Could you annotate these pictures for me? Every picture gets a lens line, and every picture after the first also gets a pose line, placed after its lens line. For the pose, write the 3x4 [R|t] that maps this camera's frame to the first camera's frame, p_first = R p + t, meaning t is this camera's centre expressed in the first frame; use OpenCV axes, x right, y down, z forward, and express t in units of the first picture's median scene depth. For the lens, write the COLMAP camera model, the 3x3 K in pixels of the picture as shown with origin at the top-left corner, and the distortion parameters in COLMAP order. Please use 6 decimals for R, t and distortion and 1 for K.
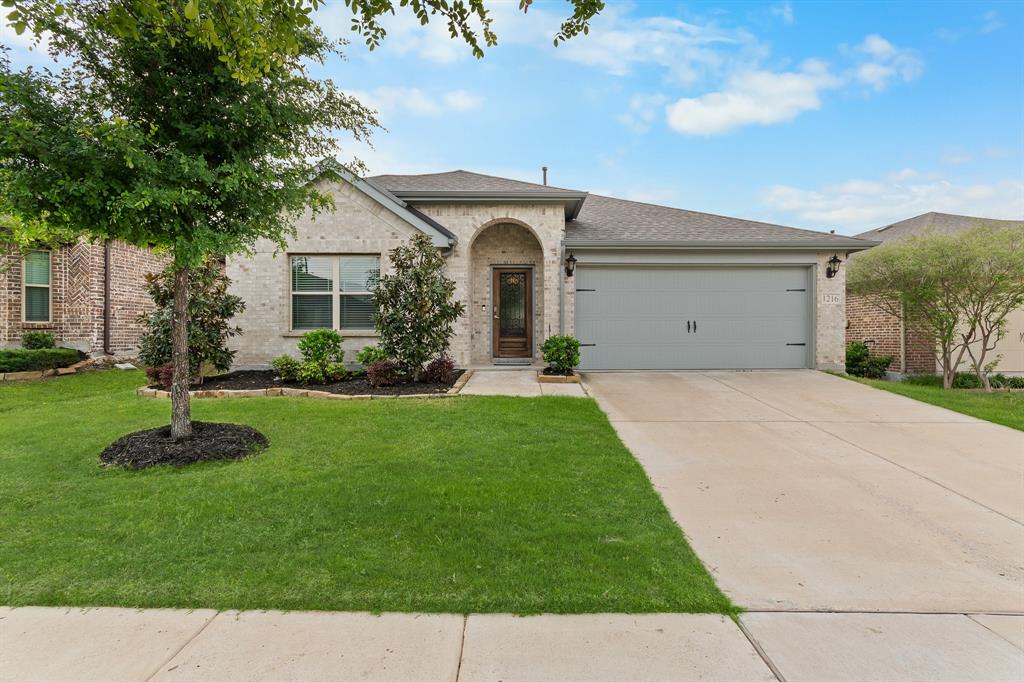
lens RADIAL K [[448.1, 0, 512.0], [0, 448.1, 341.0], [0, 0, 1]] dist [-0.001026, -0.000035]
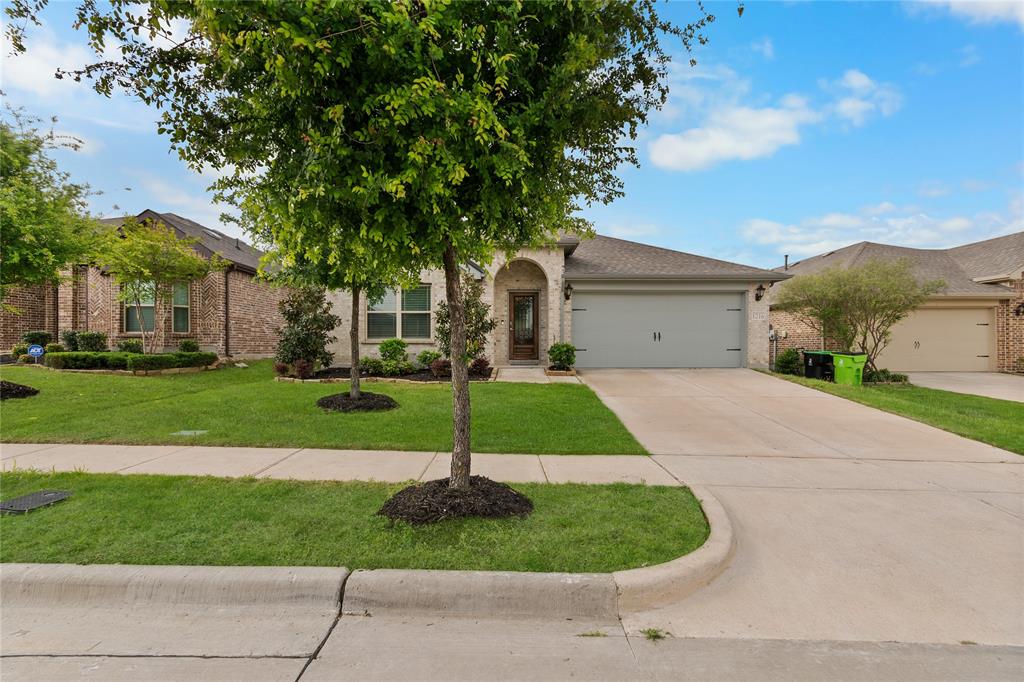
lens RADIAL K [[444.6, 0, 512.0], [0, 444.6, 341.0], [0, 0, 1]] dist [0.028755, -0.000045]
pose [[0.999938, 0.000615, 0.011079, -0.057655], [-0.000335, 0.999681, -0.025252, 0.016033], [-0.011091, 0.025247, 0.999620, -0.361577]]
